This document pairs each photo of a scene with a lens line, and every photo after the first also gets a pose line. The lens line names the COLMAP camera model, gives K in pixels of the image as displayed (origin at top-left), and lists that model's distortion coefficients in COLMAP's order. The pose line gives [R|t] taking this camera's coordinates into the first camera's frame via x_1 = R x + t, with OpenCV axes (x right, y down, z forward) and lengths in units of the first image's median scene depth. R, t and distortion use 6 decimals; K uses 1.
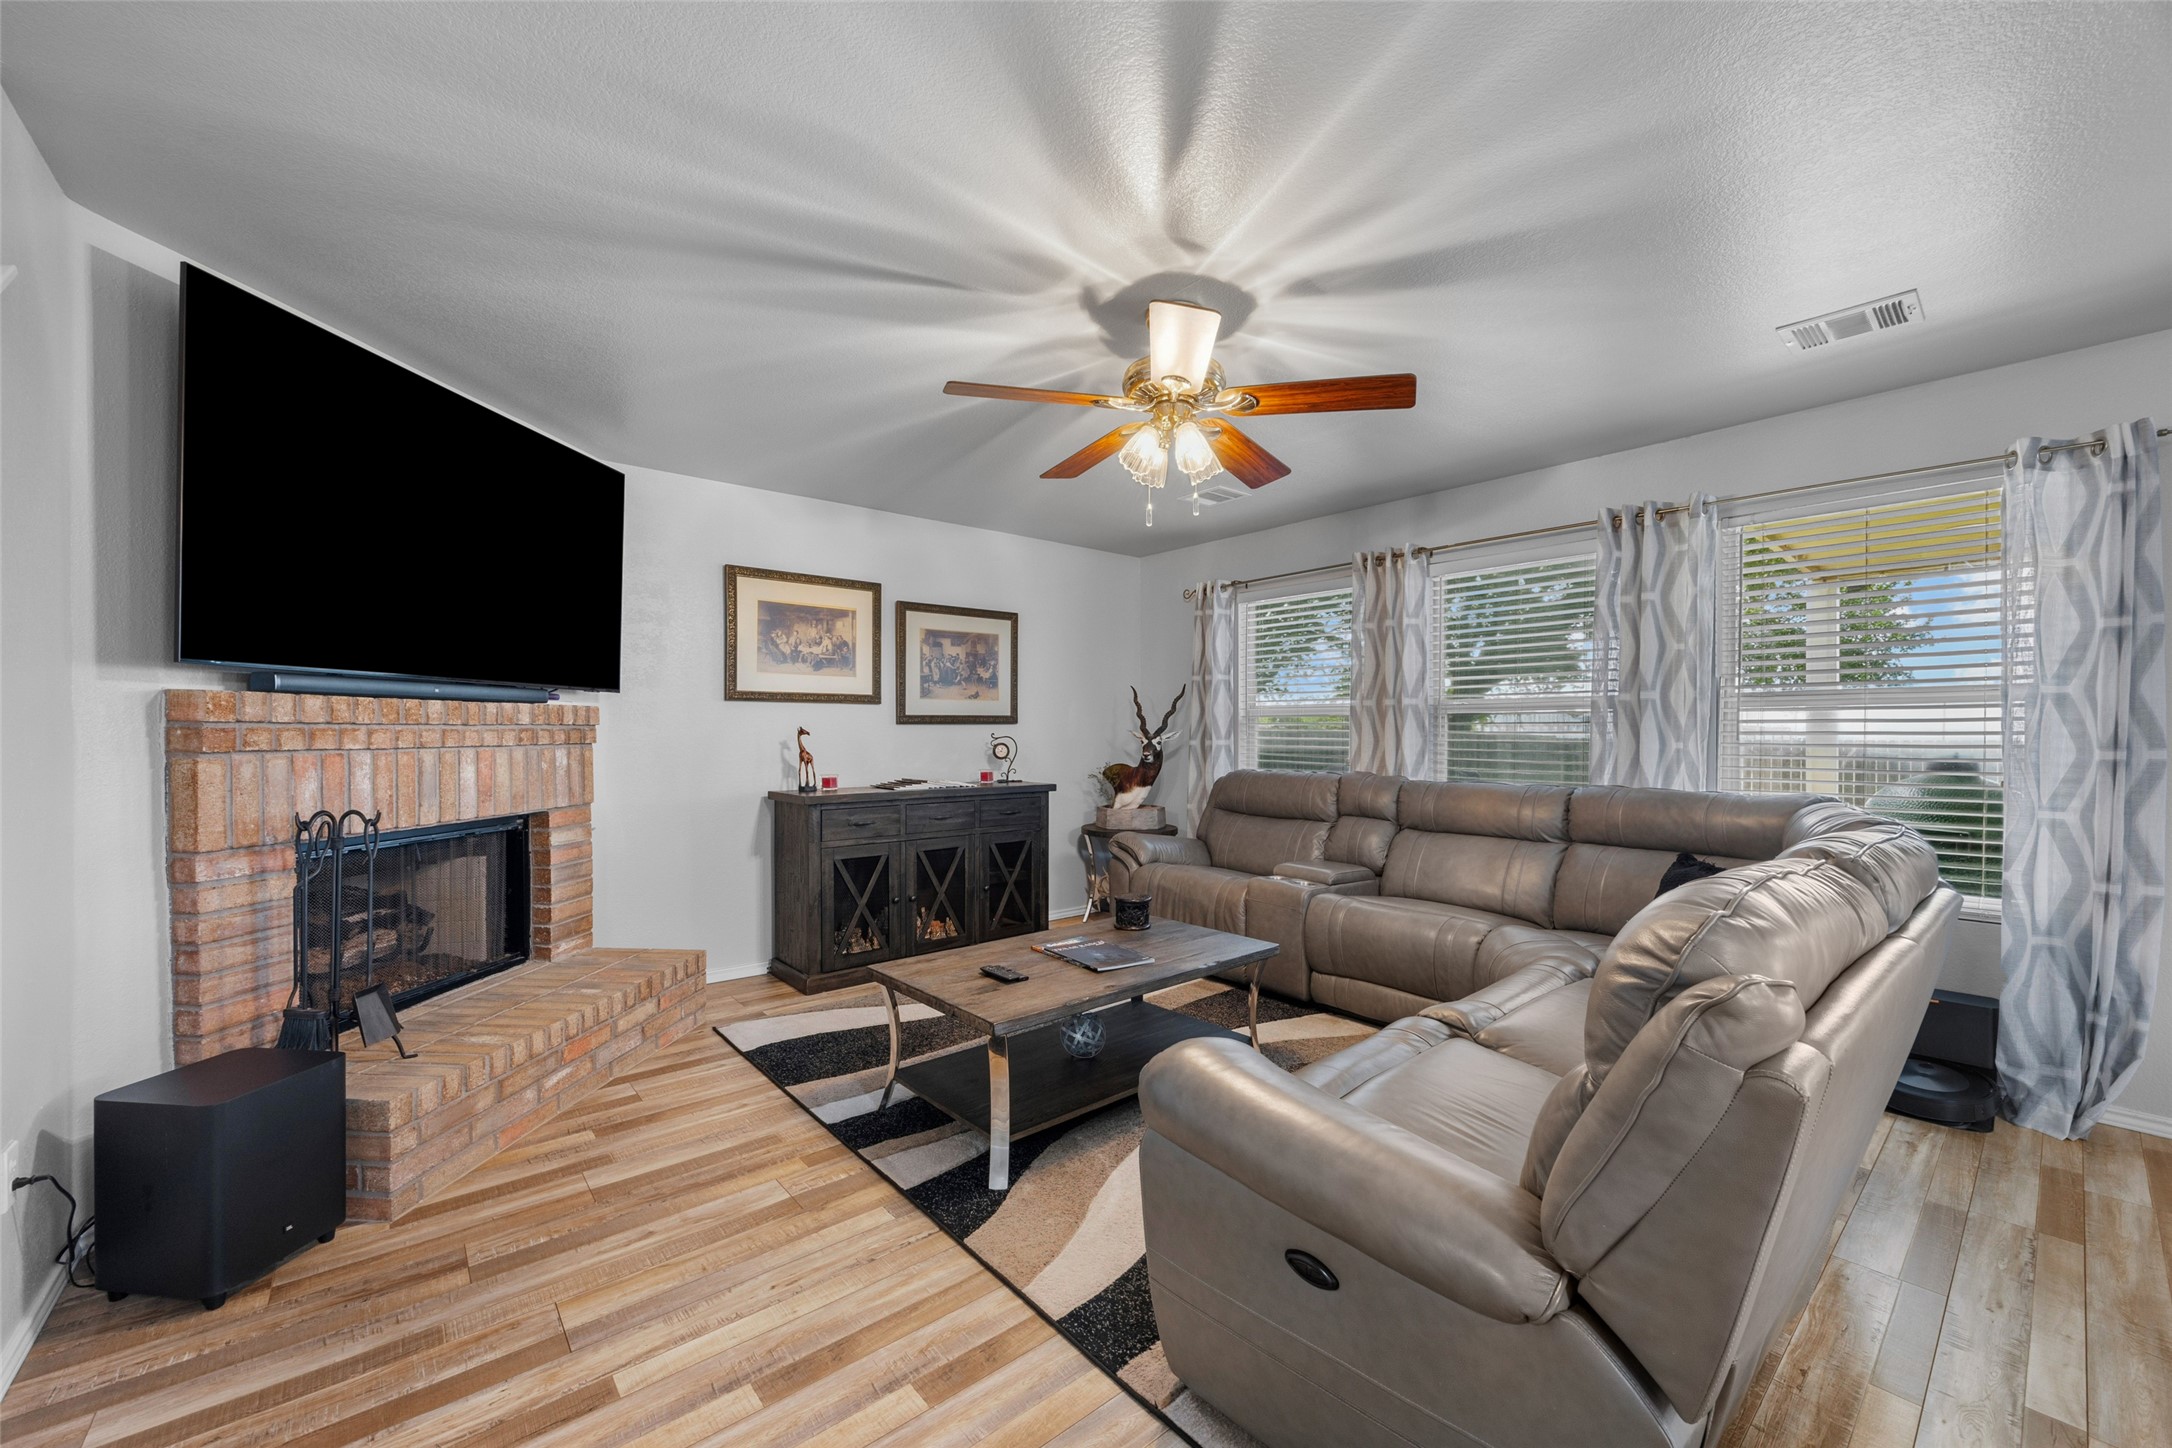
lens RADIAL K [[847.3, 0, 1080.4], [0, 847.3, 739.0], [0, 0, 1]] dist [0.000965, 0.000494]
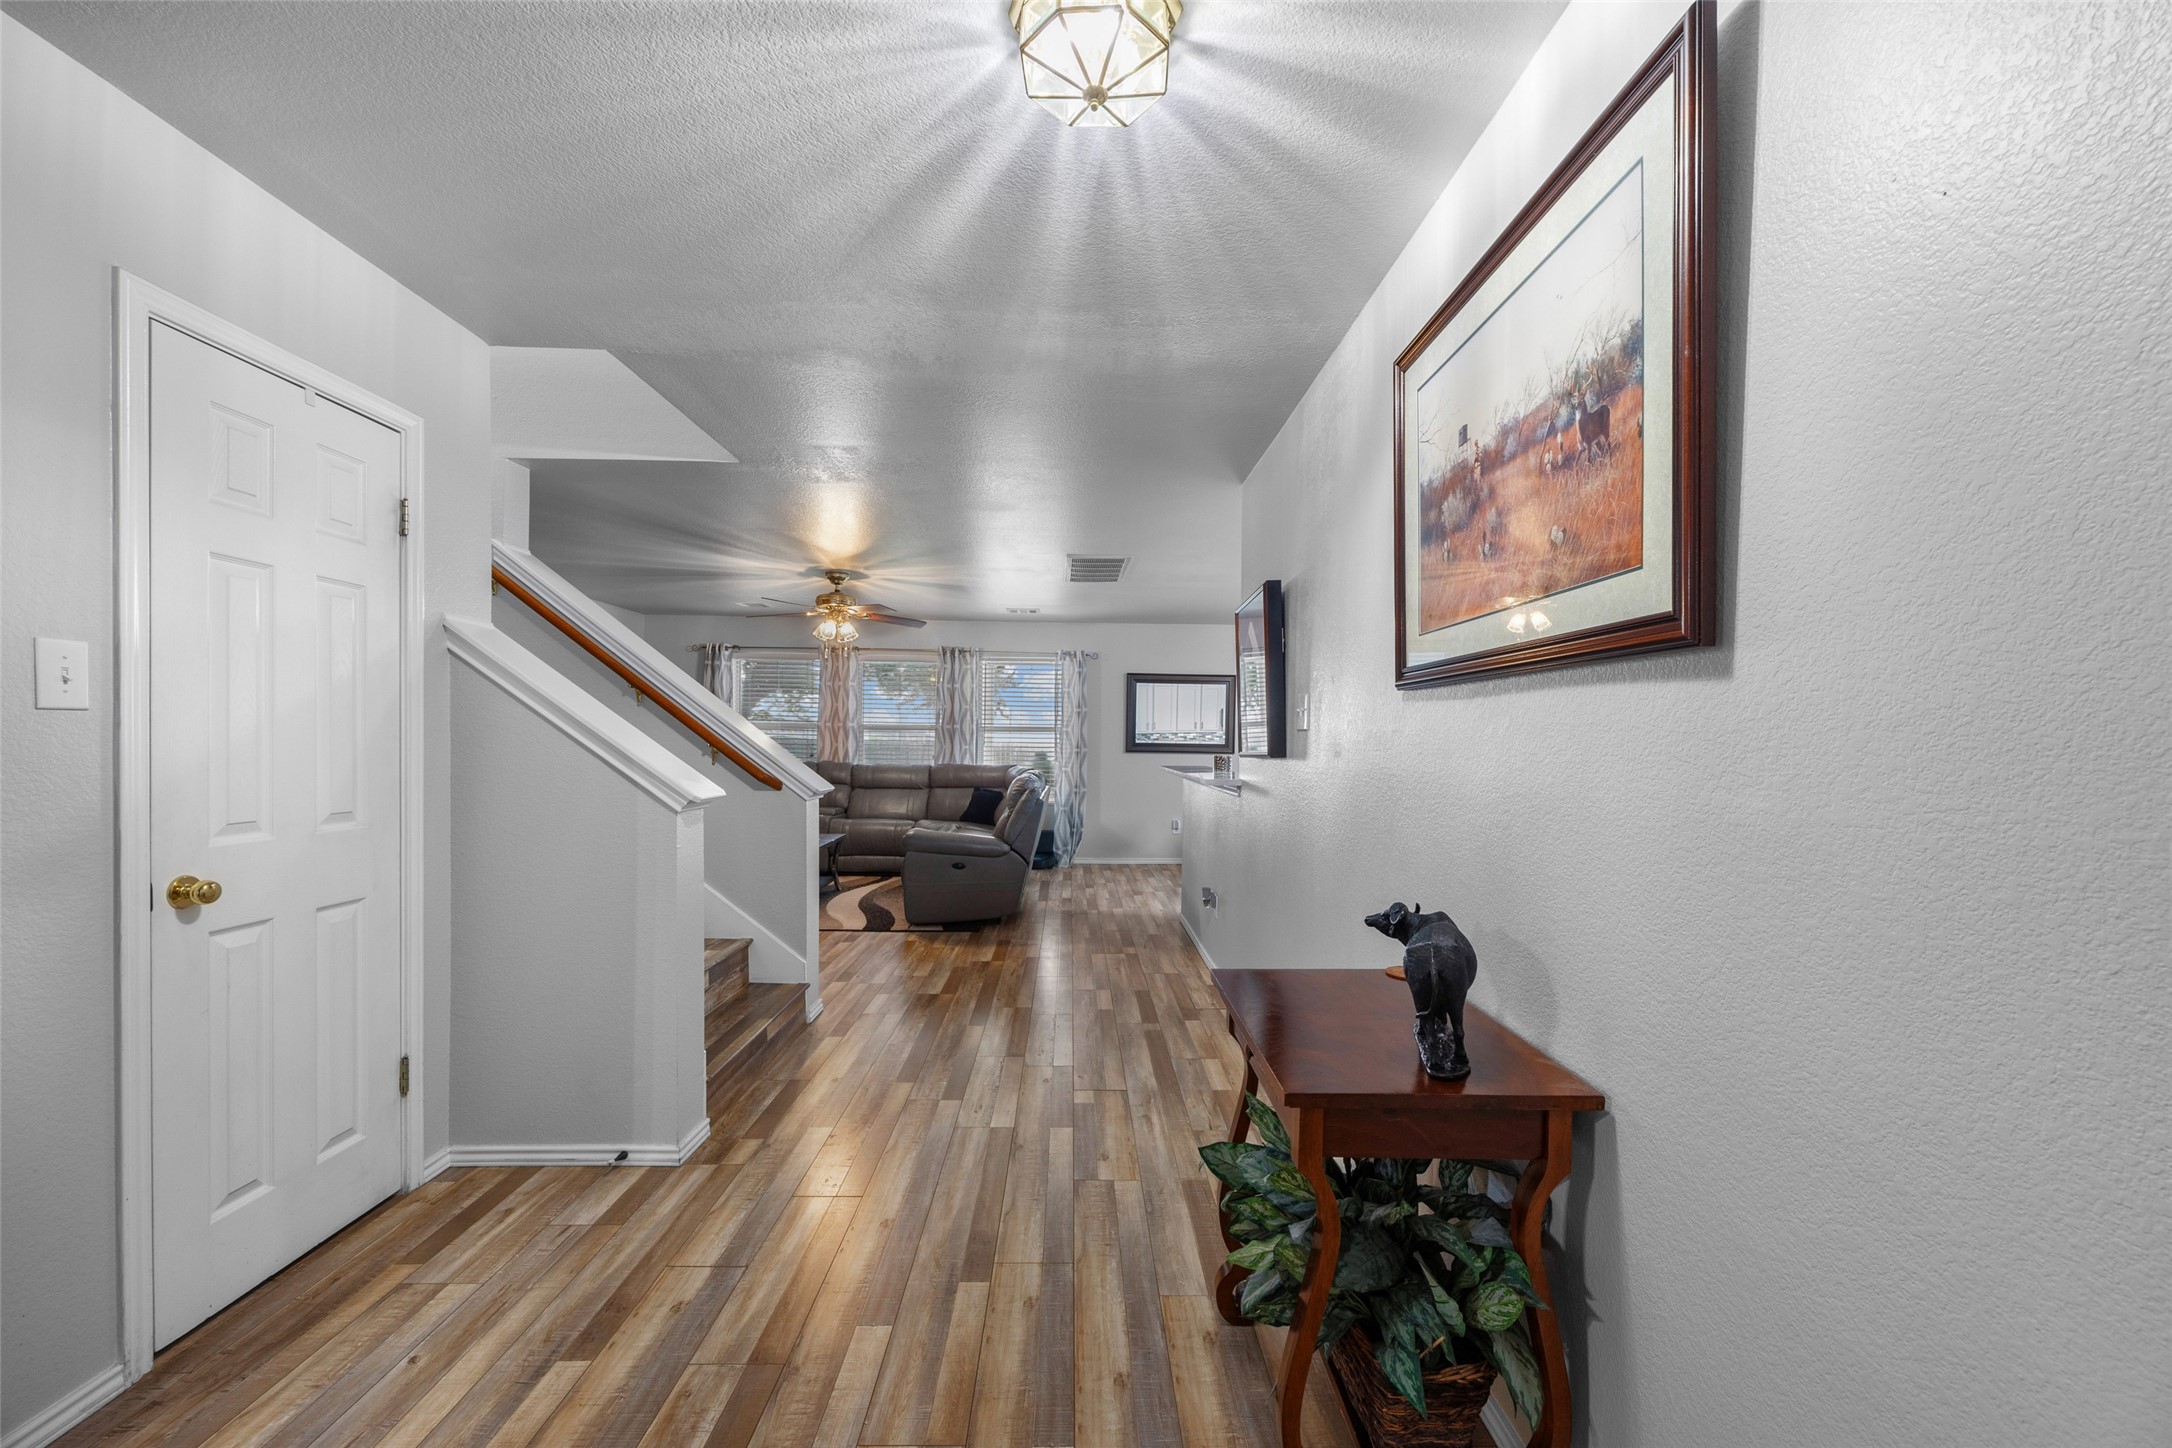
lens RADIAL K [[847.3, 0, 1088.7], [0, 847.3, 734.2], [0, 0, 1]] dist [0.000965, 0.000494]
pose [[0.634622, 0.005069, 0.772806, -1.210143], [-0.004948, 0.999985, -0.002495, -0.029941], [-0.772807, -0.002240, 0.634637, -1.044510]]
